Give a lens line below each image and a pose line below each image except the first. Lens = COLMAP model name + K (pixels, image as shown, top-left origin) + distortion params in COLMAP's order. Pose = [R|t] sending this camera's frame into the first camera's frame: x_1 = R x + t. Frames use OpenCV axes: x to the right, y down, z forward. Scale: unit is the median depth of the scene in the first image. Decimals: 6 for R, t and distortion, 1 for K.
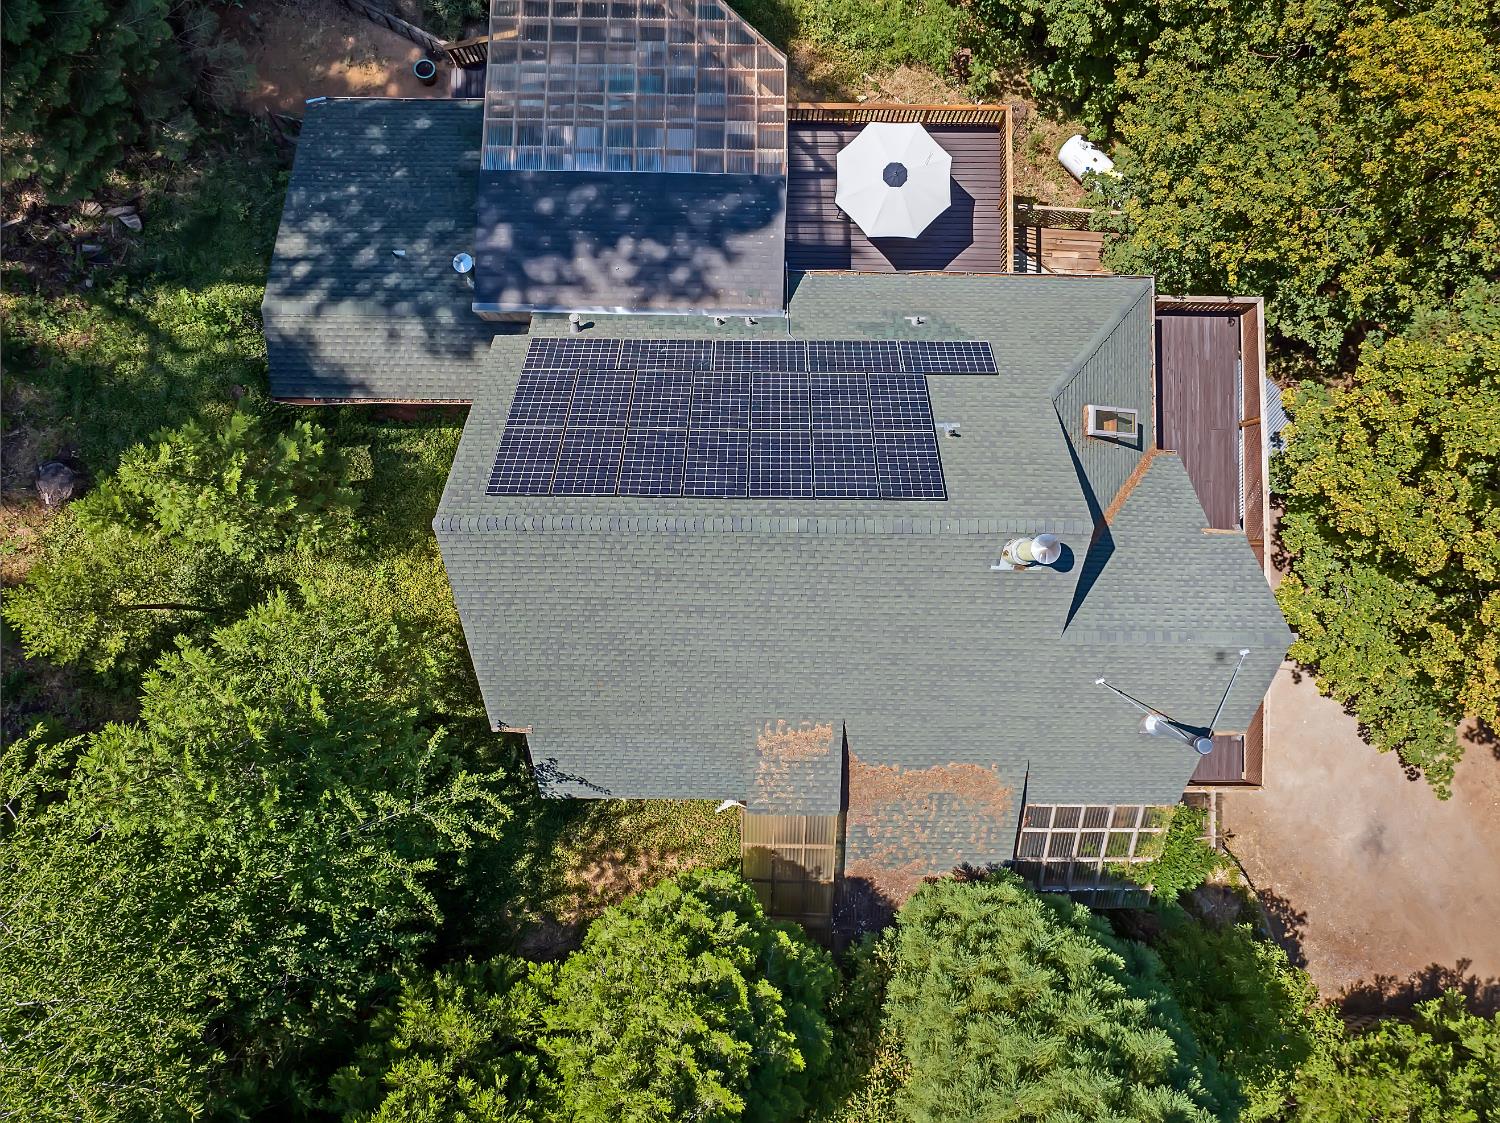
lens RADIAL K [[1056.2, 0, 764.3], [0, 1056.2, 560.1], [0, 0, 1]] dist [-0.036849, 0.006071]
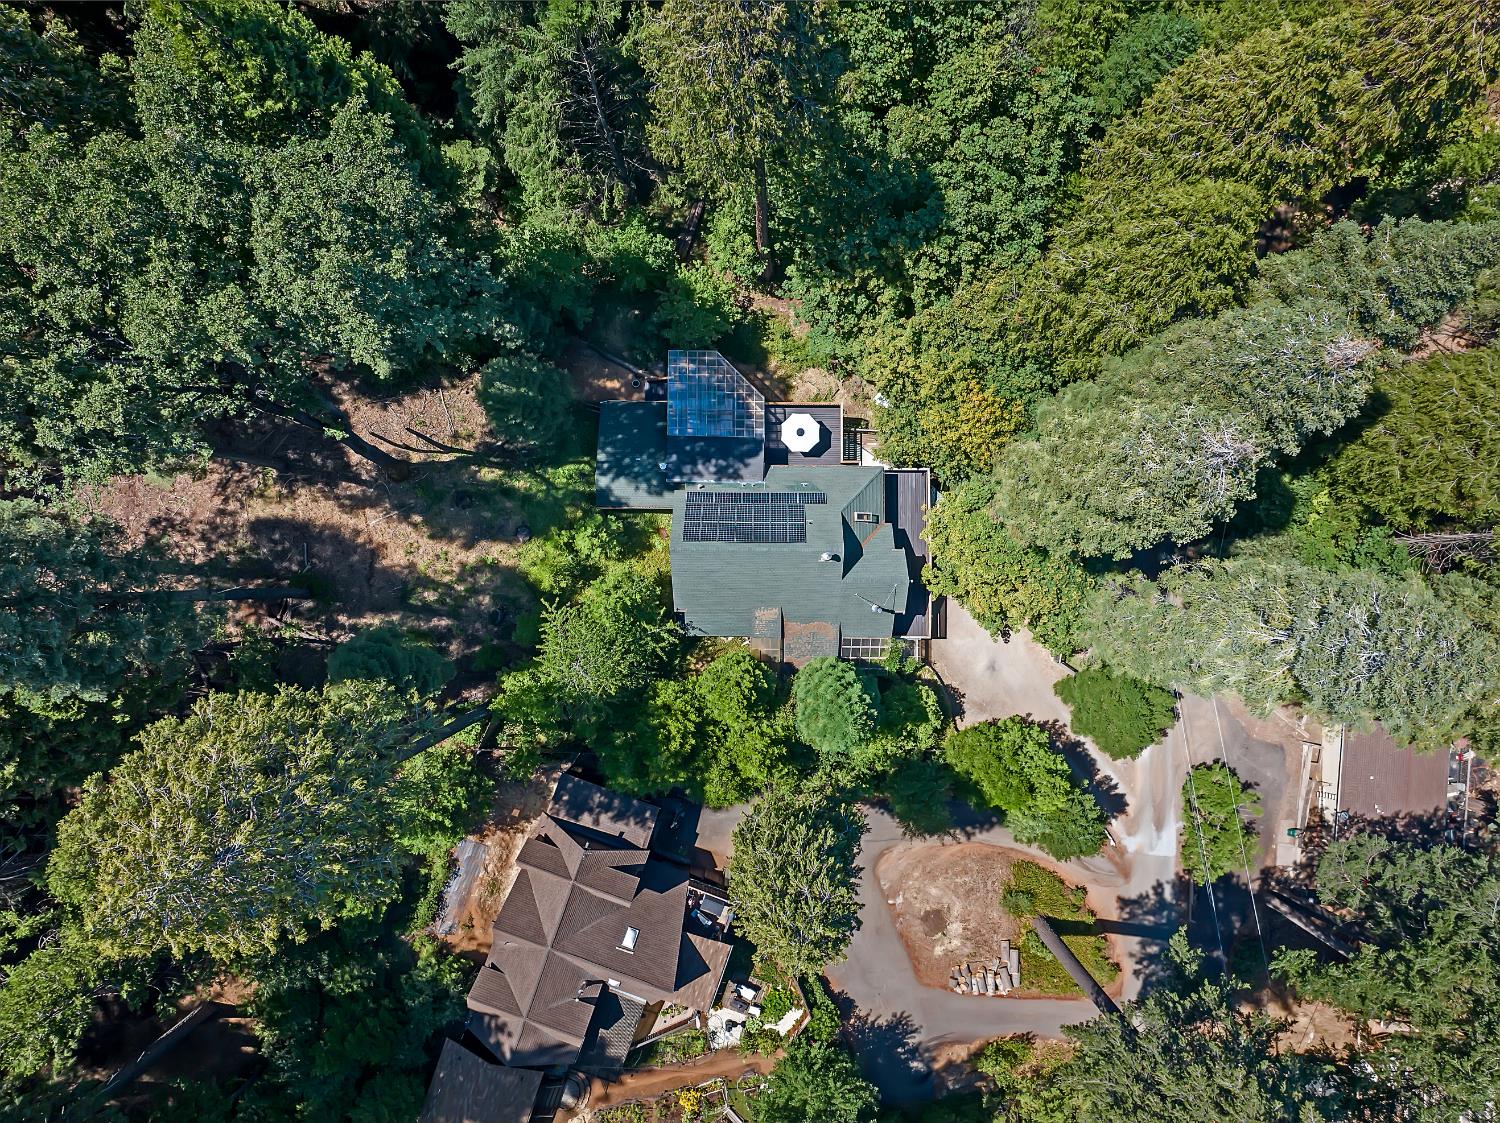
lens RADIAL K [[1056.2, 0, 764.3], [0, 1056.2, 560.1], [0, 0, 1]] dist [-0.036849, 0.006071]
pose [[0.999969, -0.003392, -0.007069, 0.043154], [0.003379, 0.999993, -0.001739, 0.006475], [0.007075, 0.001715, 0.999974, -2.123991]]
